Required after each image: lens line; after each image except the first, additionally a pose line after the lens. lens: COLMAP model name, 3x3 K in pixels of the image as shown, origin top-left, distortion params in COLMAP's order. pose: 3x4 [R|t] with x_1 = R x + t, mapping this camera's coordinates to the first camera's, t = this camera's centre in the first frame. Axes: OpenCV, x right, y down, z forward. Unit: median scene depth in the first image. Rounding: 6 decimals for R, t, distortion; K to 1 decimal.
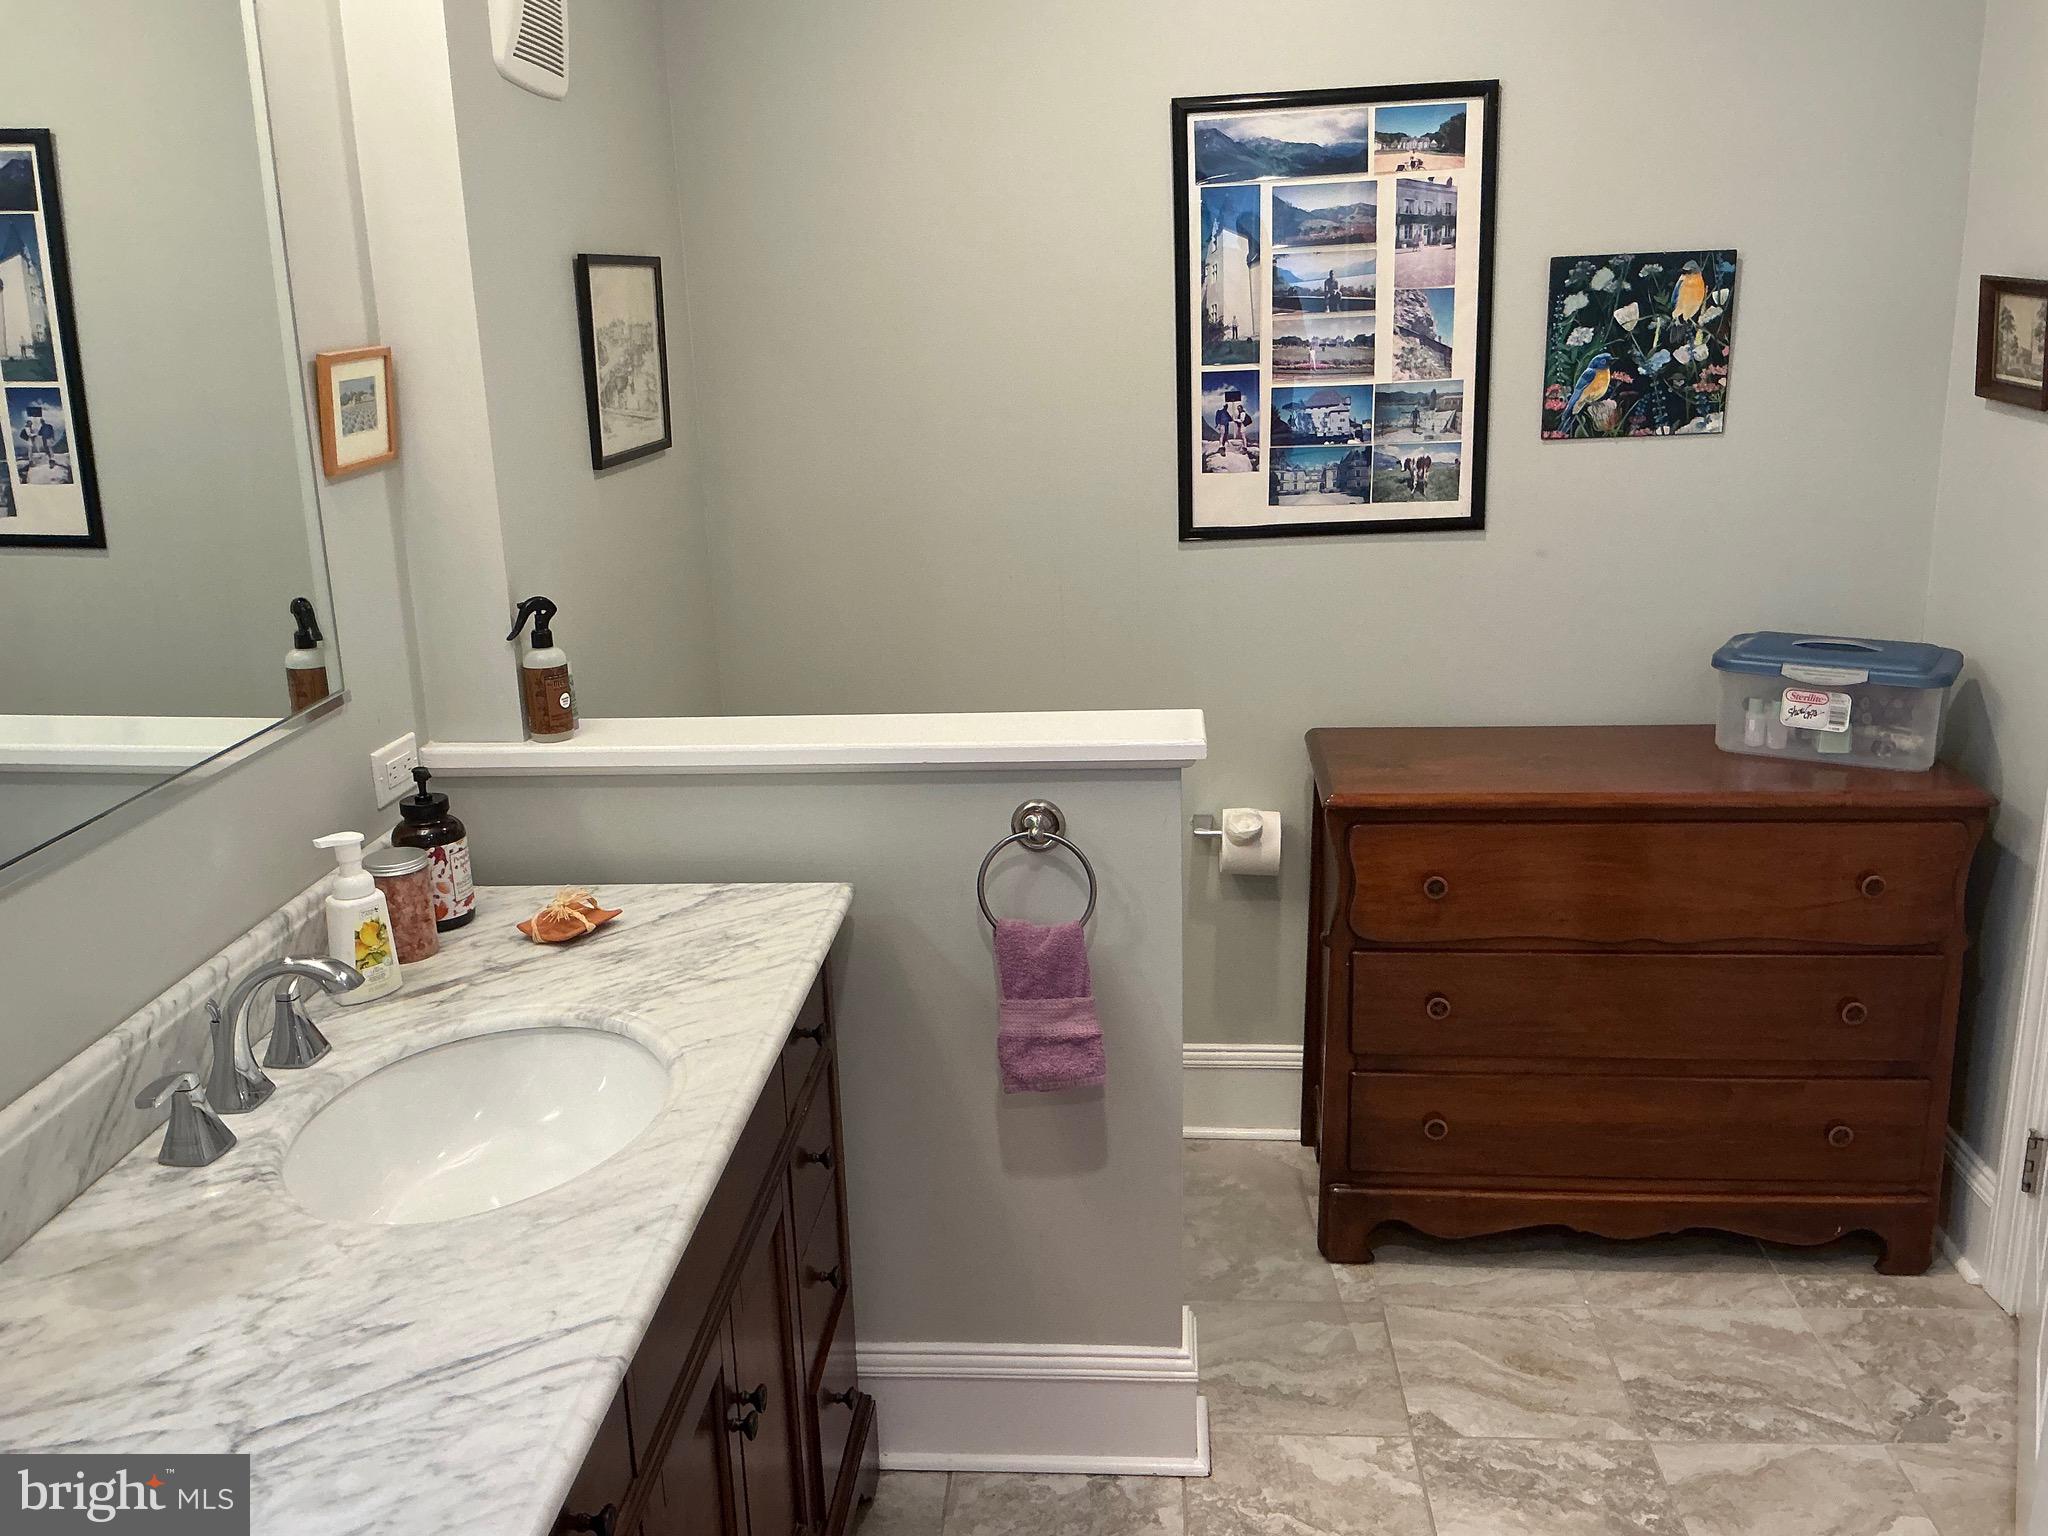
lens RADIAL K [[1696.5, 0, 1023.5], [0, 1696.5, 762.8], [0, 0, 1]] dist [0.089292, -0.154527]
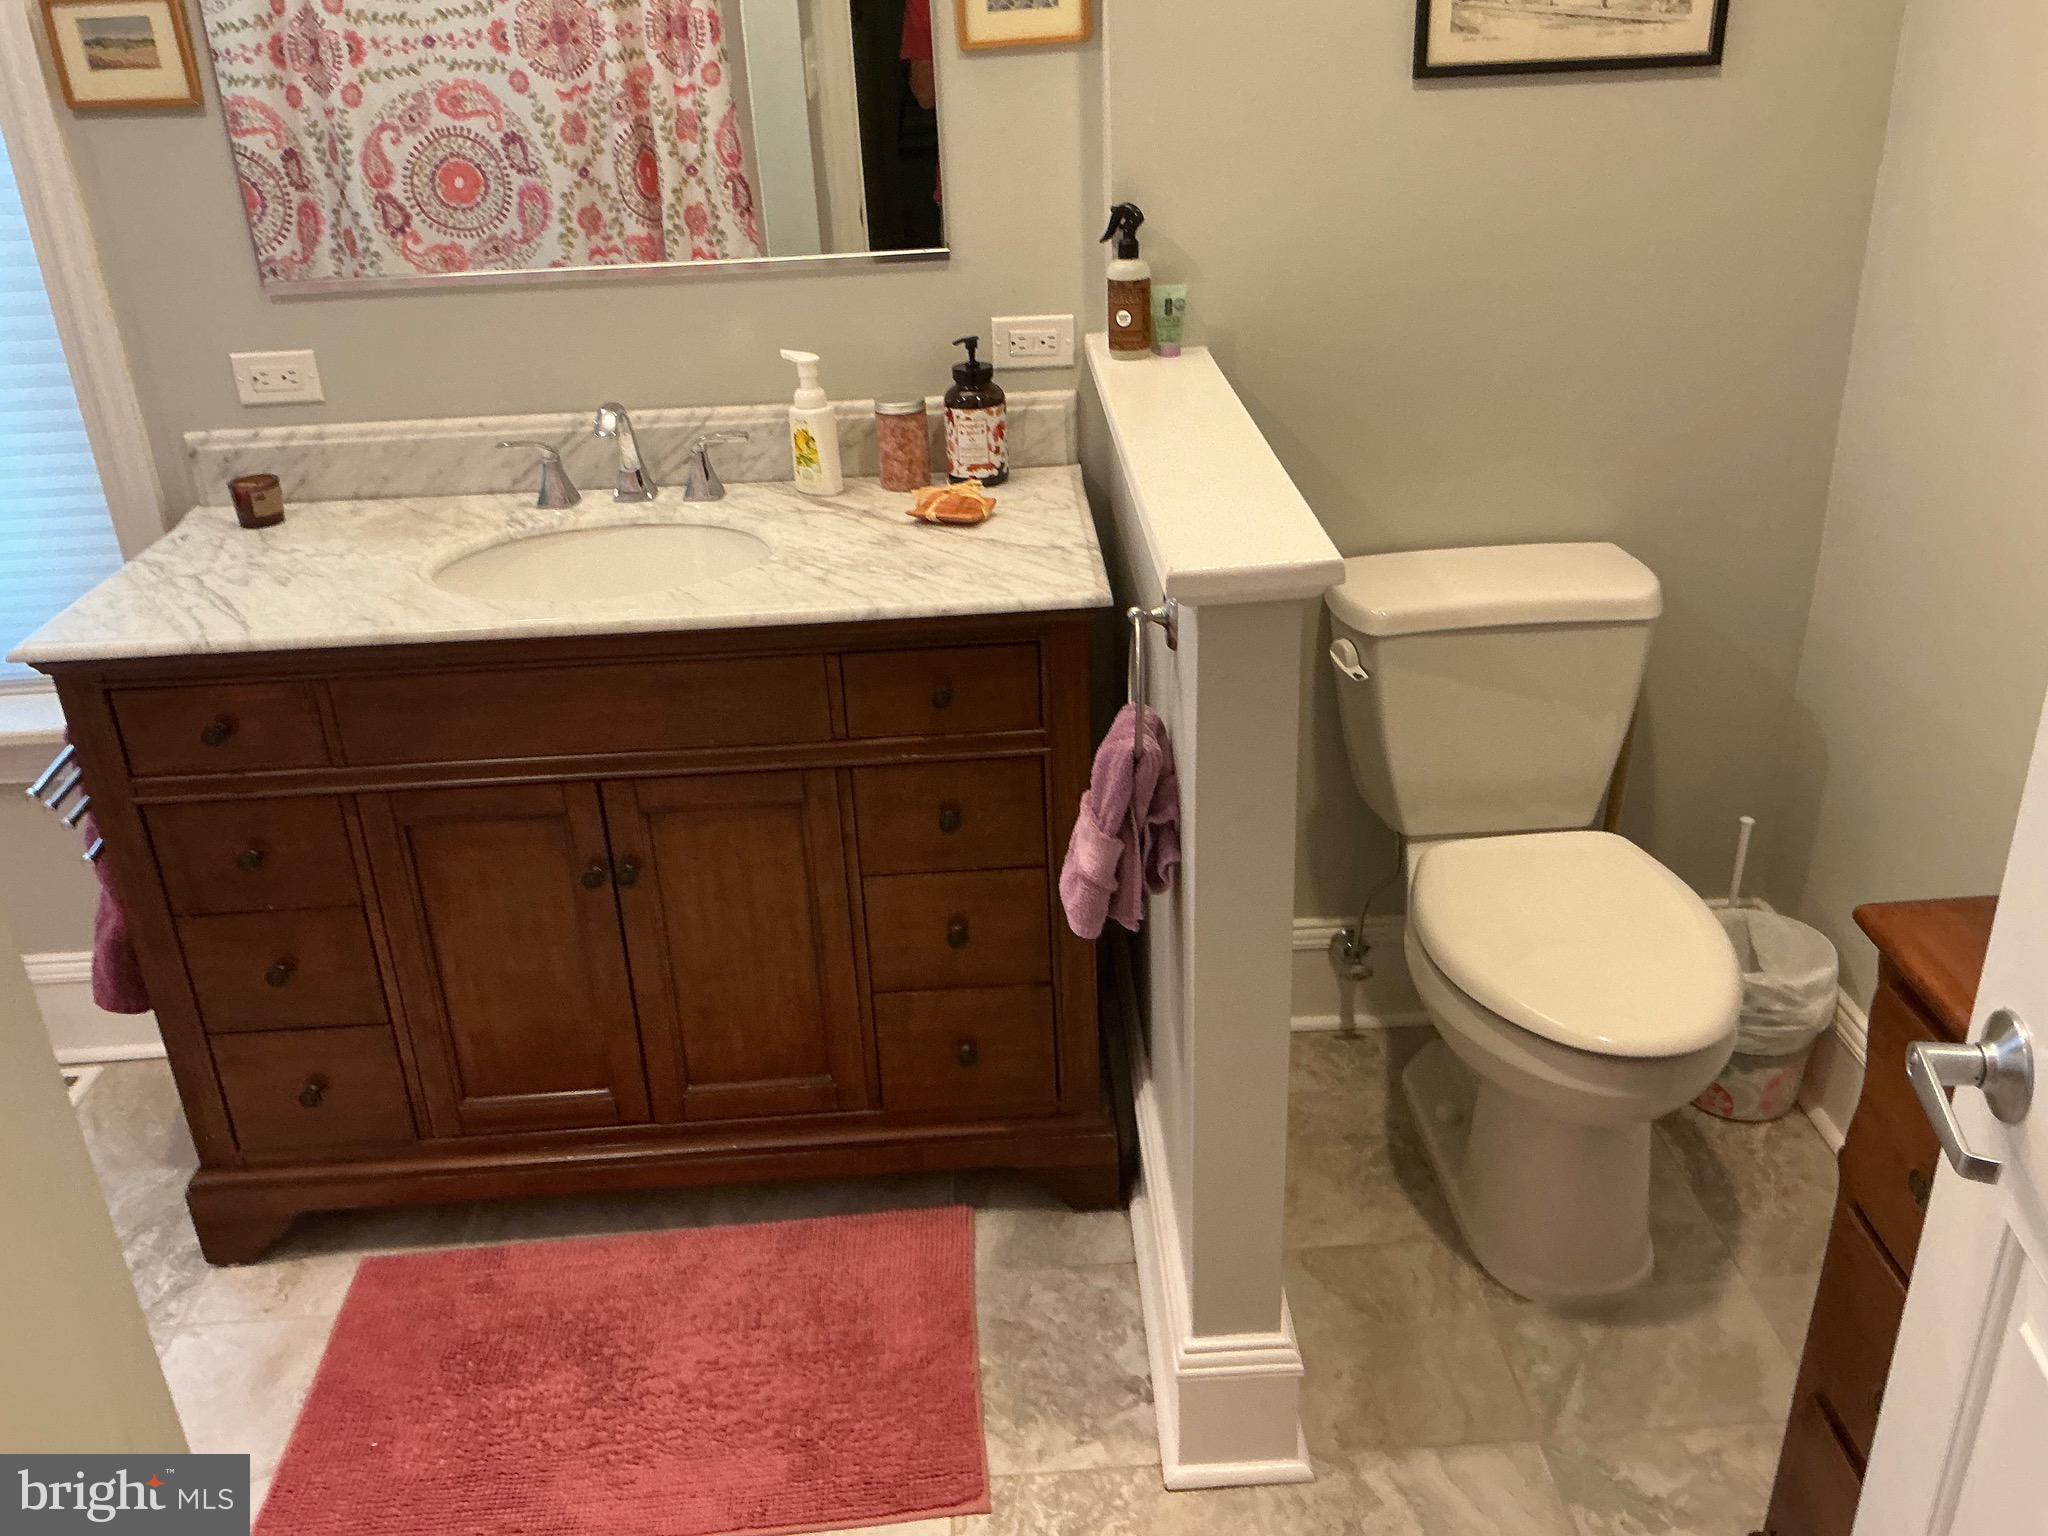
lens RADIAL K [[1696.5, 0, 1023.0], [0, 1696.5, 771.5], [0, 0, 1]] dist [0.089292, -0.154527]
pose [[0.115682, 0.449783, -0.885614, 0.823950], [-0.232599, 0.879076, 0.416080, -0.235464], [0.965668, 0.157860, 0.206313, 0.916759]]
